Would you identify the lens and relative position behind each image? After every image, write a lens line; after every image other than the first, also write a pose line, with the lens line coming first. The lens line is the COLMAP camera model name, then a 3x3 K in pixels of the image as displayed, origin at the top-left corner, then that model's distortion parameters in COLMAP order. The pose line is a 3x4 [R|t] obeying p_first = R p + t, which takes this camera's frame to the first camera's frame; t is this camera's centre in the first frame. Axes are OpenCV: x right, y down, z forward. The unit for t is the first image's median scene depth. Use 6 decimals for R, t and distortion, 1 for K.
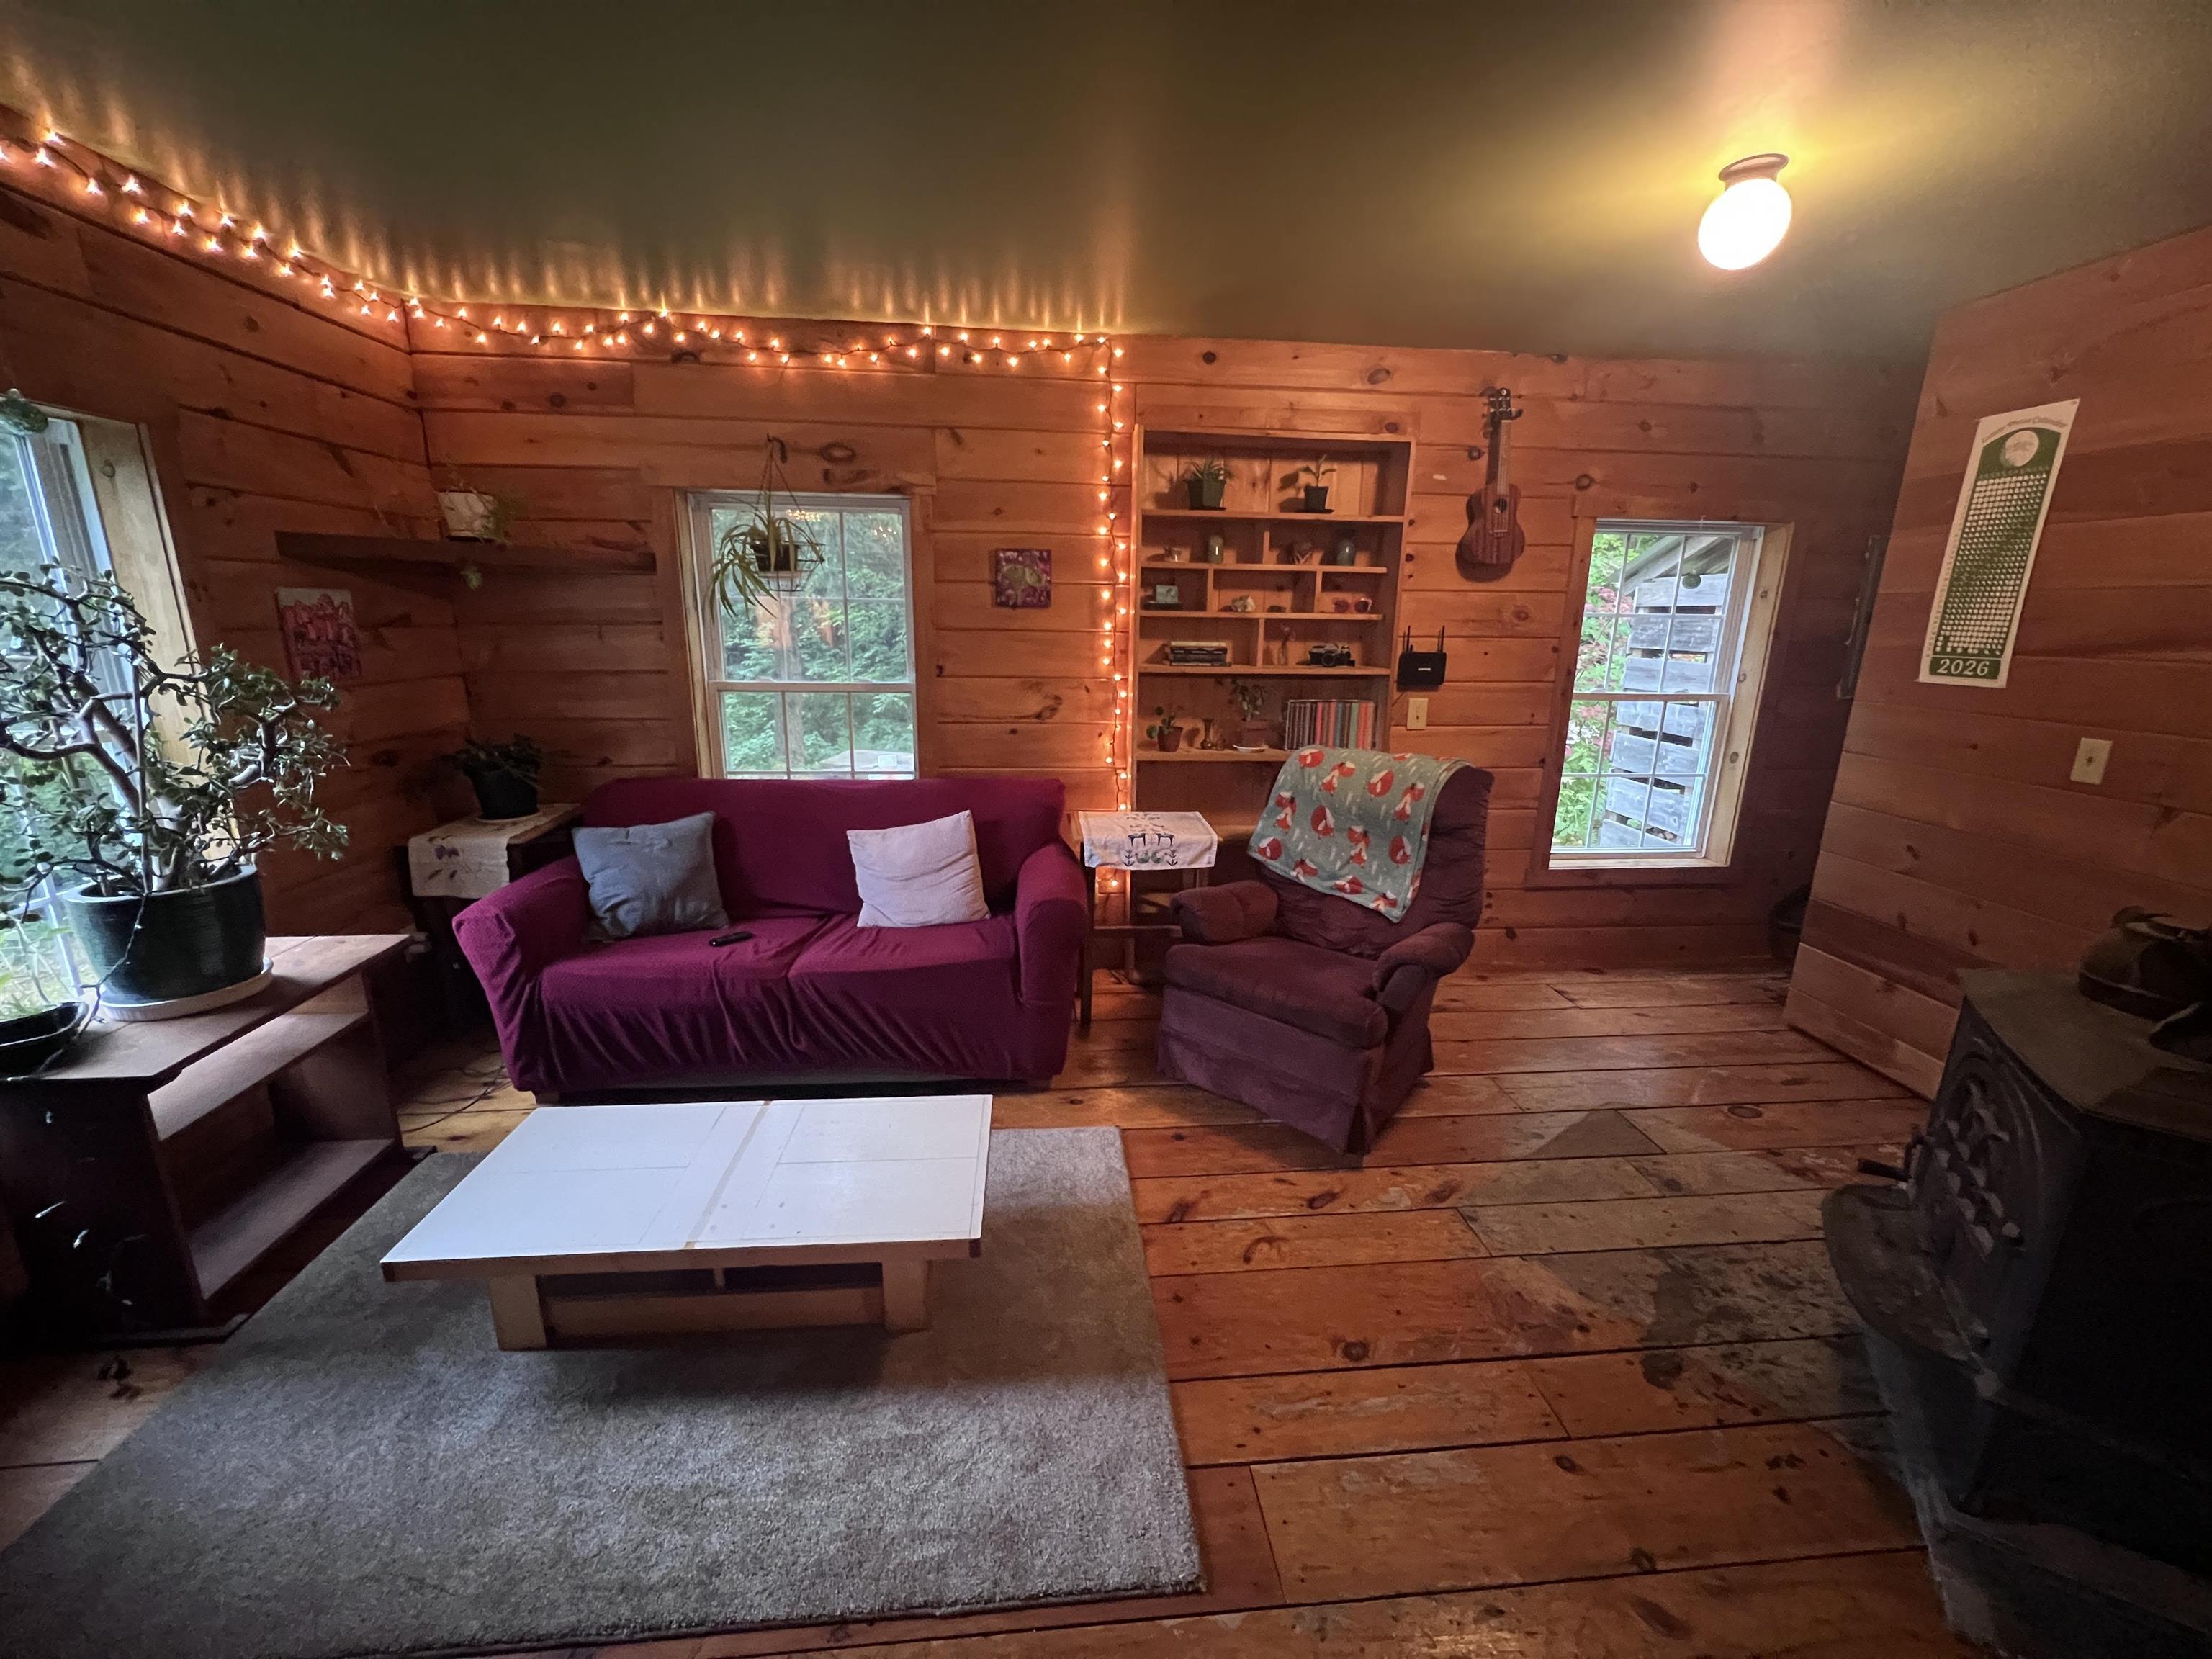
lens RADIAL K [[885.5, 0, 1105.1], [0, 885.5, 832.0], [0, 0, 1]] dist [-0.002341, 0.000784]
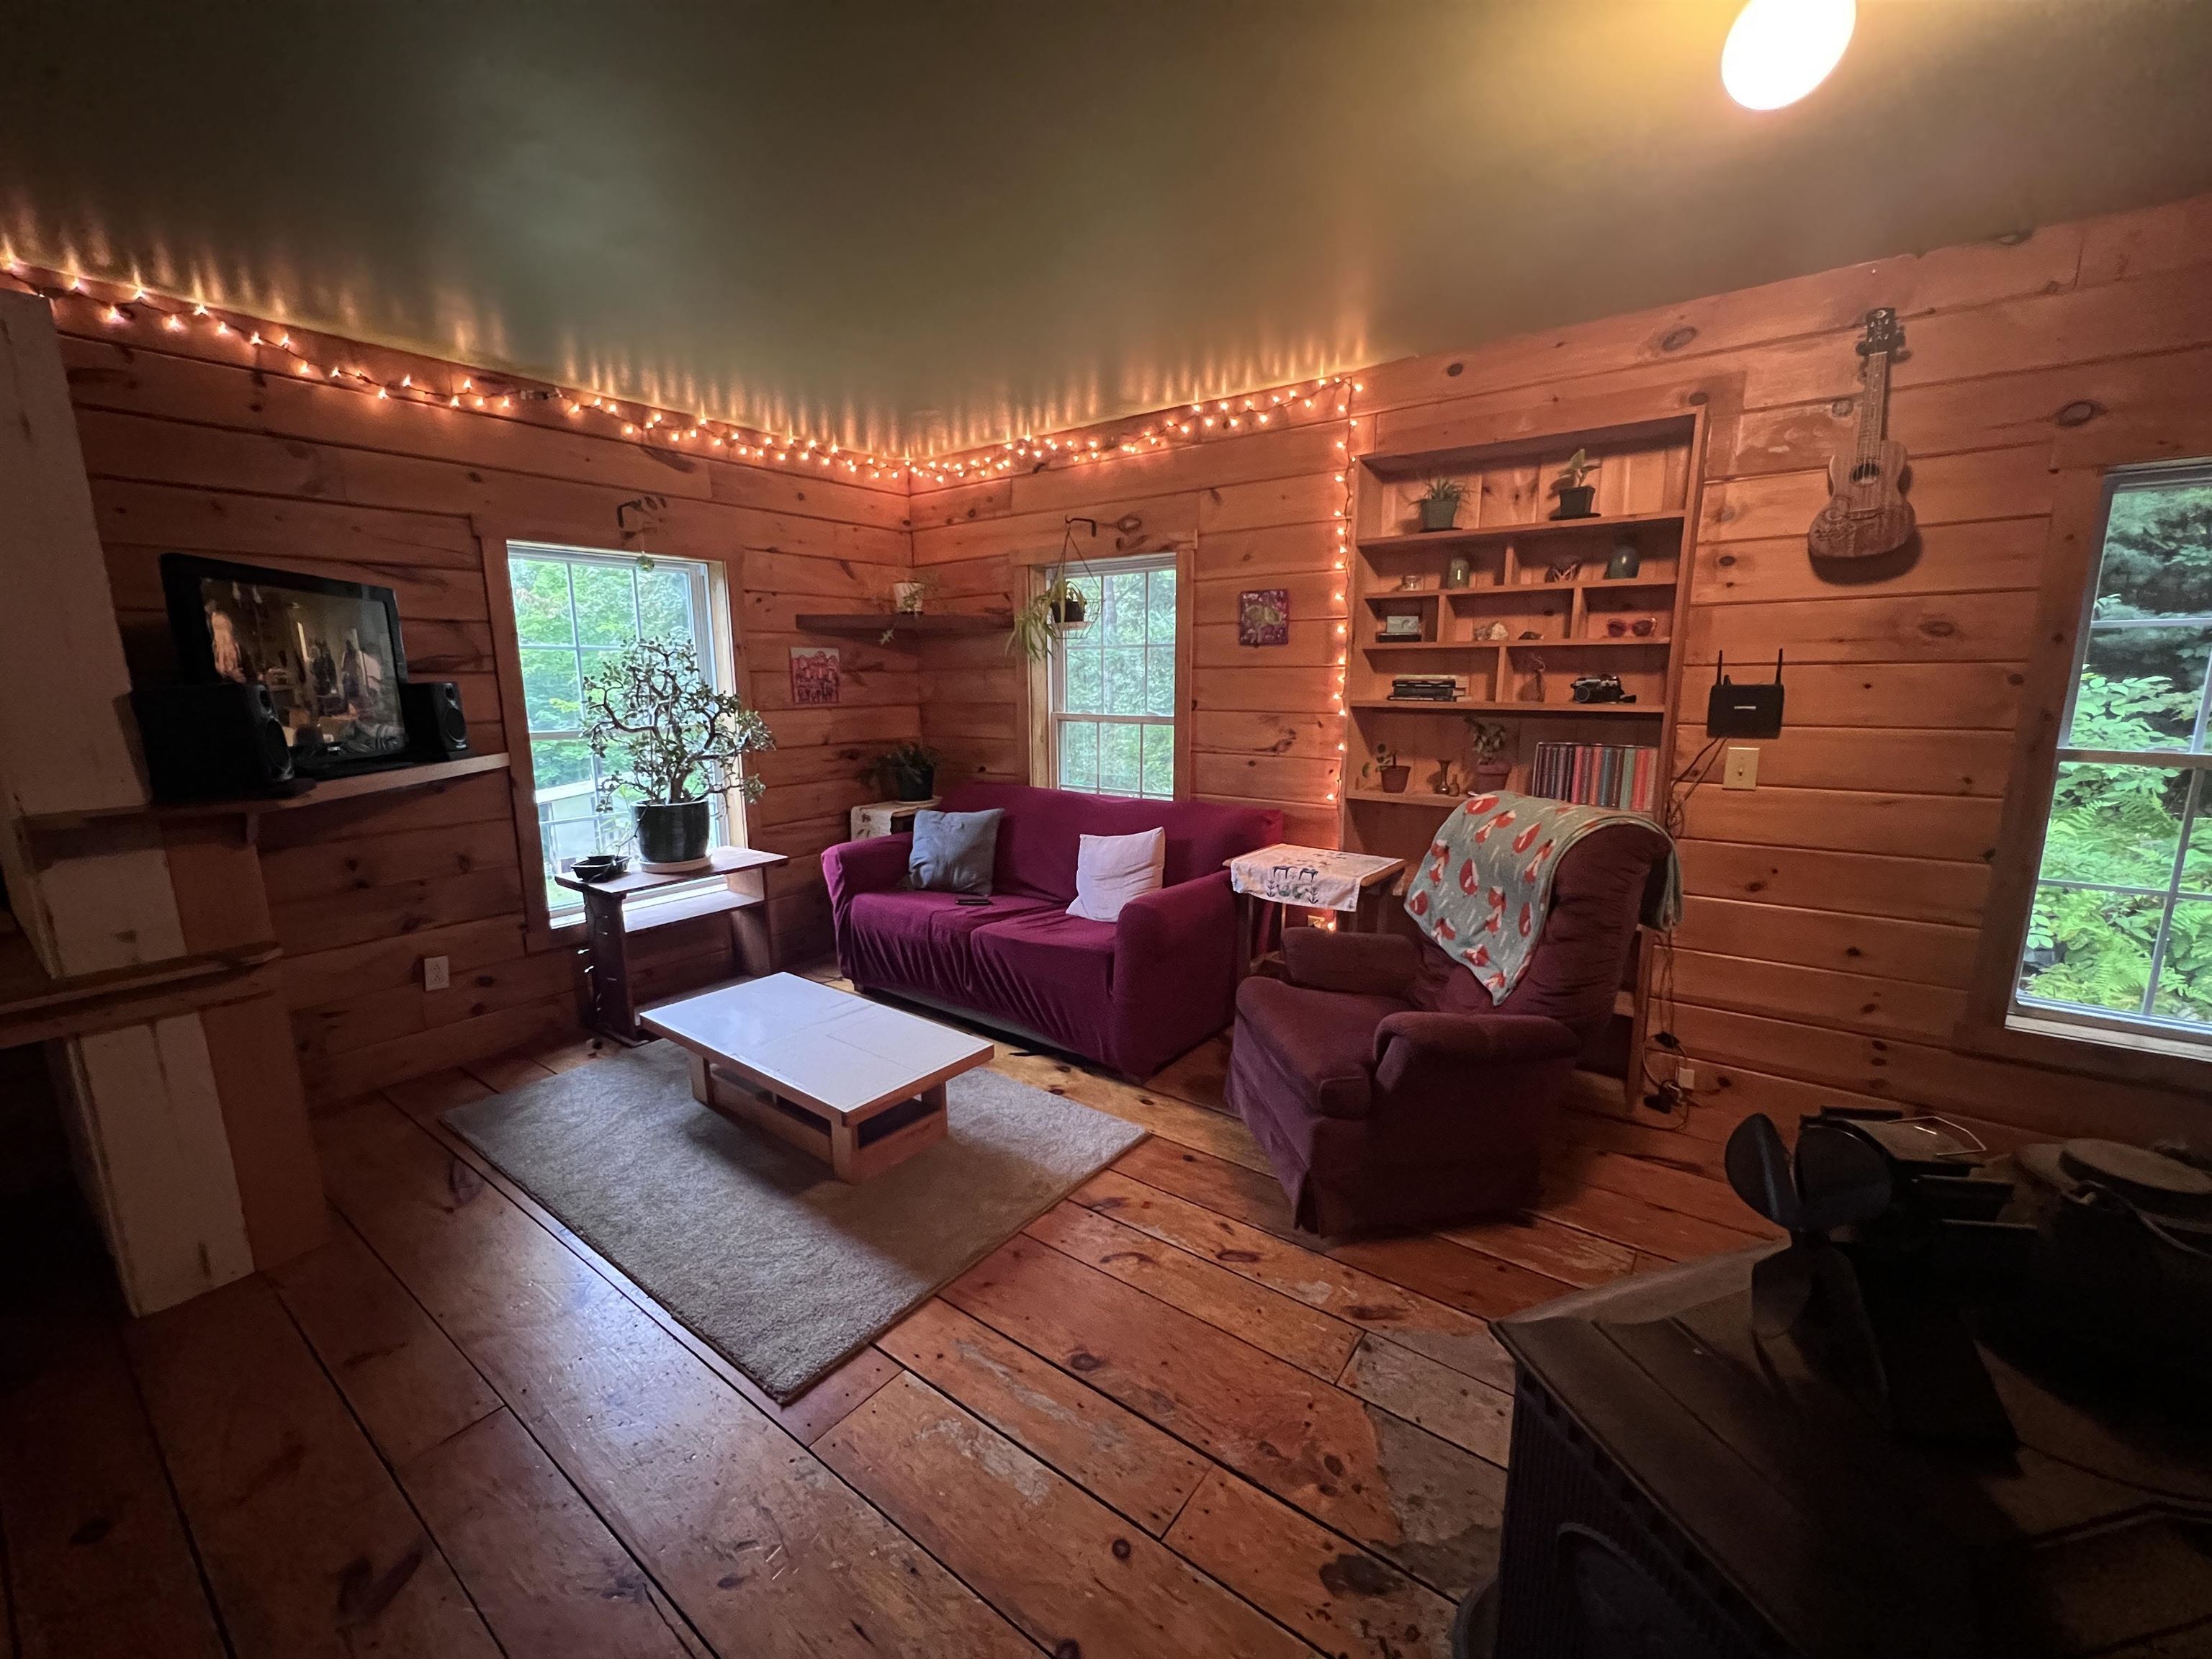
lens RADIAL K [[885.4, 0, 1104.8], [0, 885.4, 833.7], [0, 0, 1]] dist [-0.002411, 0.000028]
pose [[0.742929, 0.101557, -0.661622, 0.532933], [-0.145386, 0.989309, -0.011398, 0.006979], [0.653391, 0.104658, 0.749751, 0.127245]]
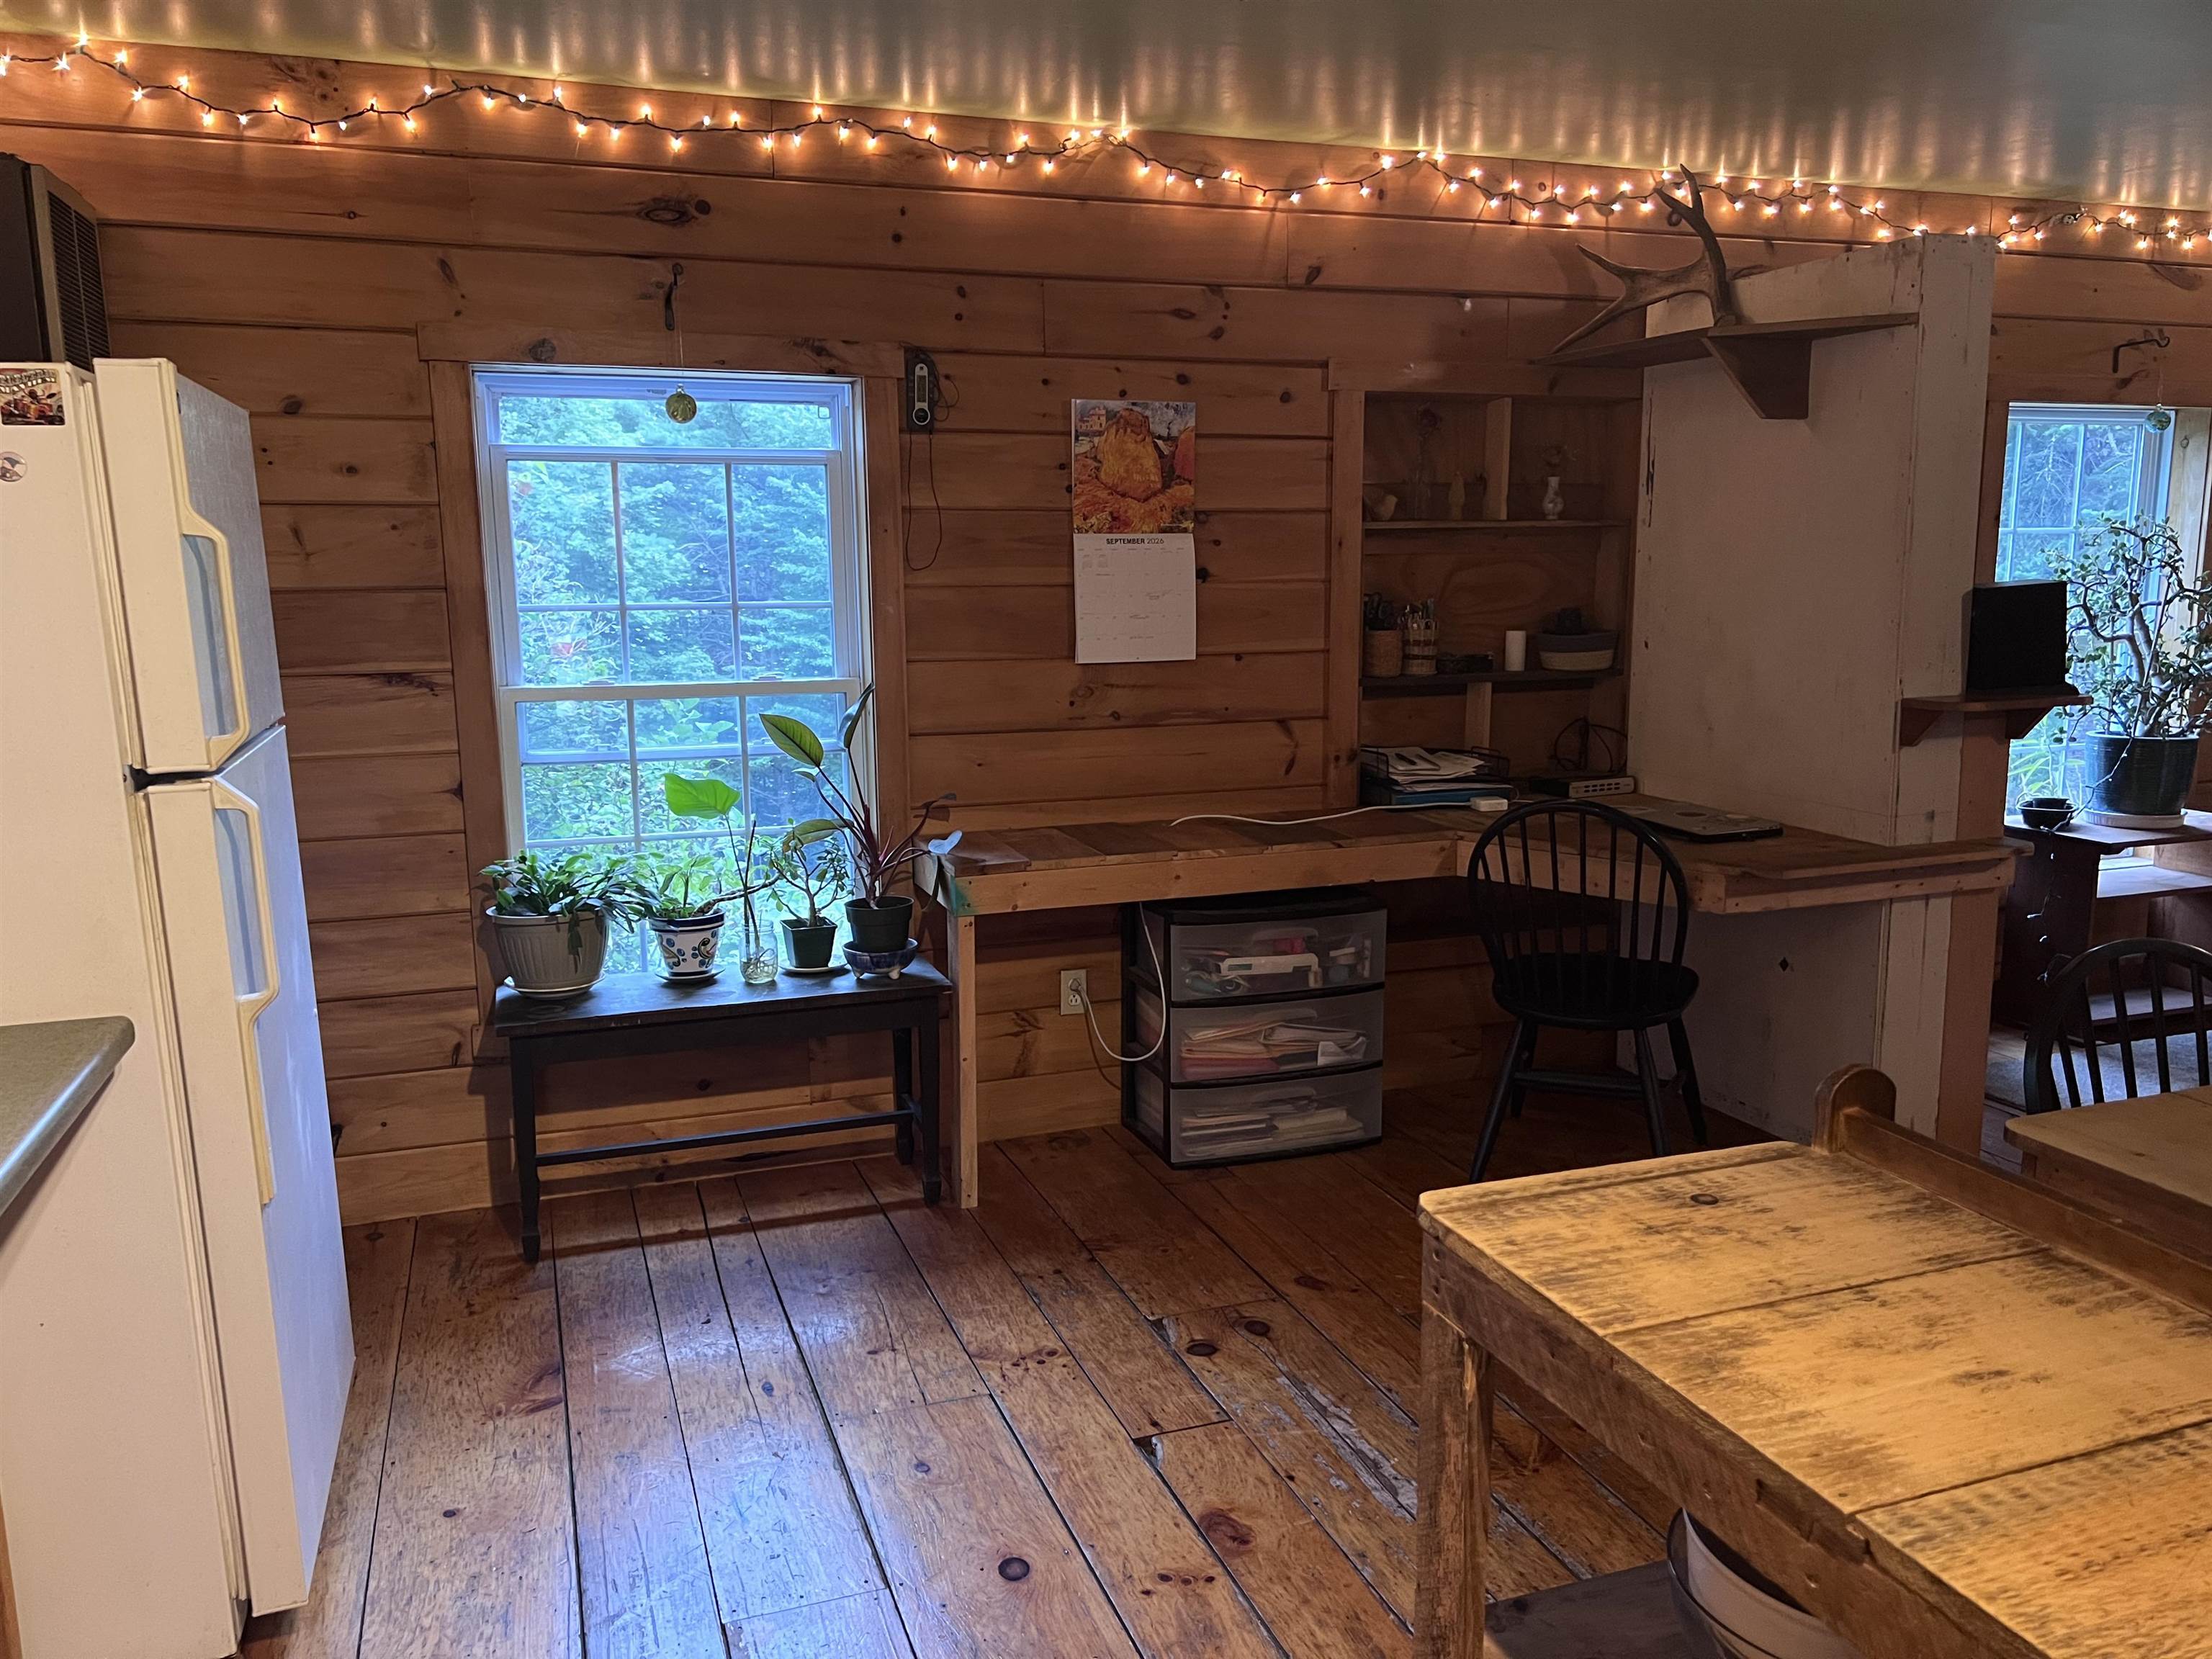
lens RADIAL K [[1659.2, 0, 1110.0], [0, 1659.2, 833.0], [0, 0, 1]] dist [0.040747, -0.032228]
pose [[0.250538, 0.149174, -0.956545, 0.676533], [-0.225639, 0.969843, 0.092148, 0.204375], [0.941444, 0.192748, 0.276642, -0.770360]]
